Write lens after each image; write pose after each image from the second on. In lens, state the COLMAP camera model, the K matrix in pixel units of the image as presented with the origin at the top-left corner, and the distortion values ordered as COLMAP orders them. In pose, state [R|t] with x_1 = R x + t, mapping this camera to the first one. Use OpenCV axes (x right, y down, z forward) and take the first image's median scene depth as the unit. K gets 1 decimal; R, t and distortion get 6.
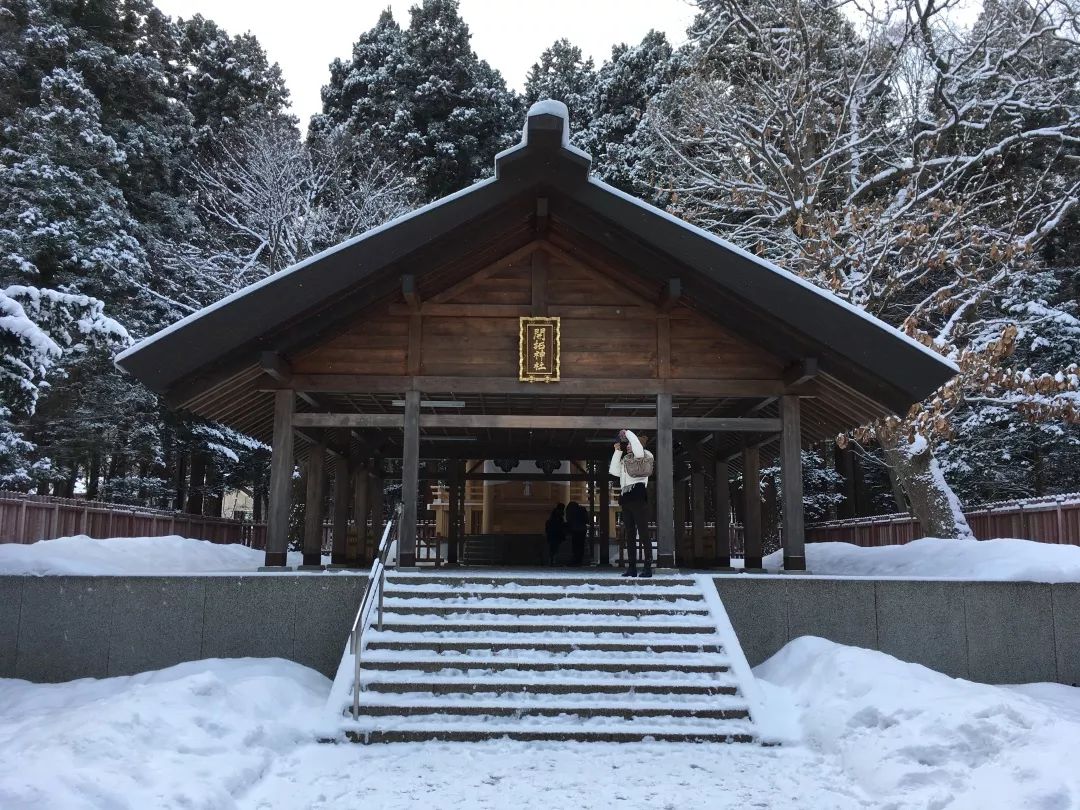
lens RADIAL K [[864.2, 0, 538.8], [0, 864.2, 406.1], [0, 0, 1]] dist [0.001638, 0.000235]
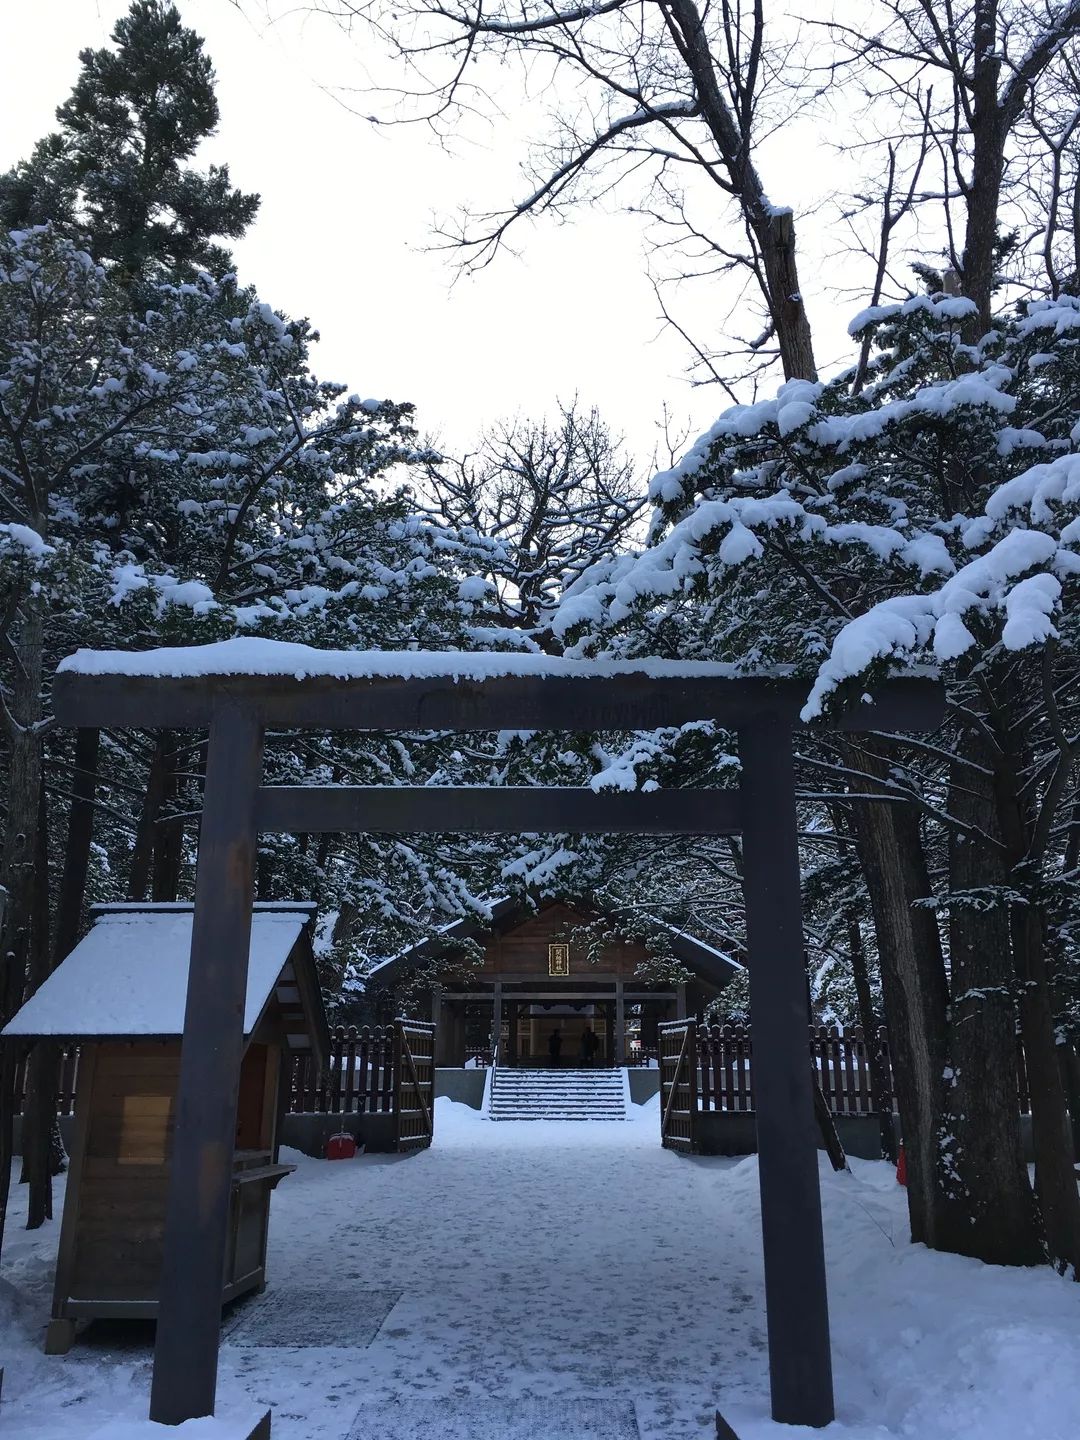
lens RADIAL K [[1152.3, 0, 542.9], [0, 1152.3, 718.9], [0, 0, 1]] dist [0.001638, 0.000235]
pose [[0.998826, -0.019570, -0.044324, 0.140854], [0.012862, 0.989074, -0.146857, -0.337621], [0.046713, 0.146114, 0.988164, -2.639943]]
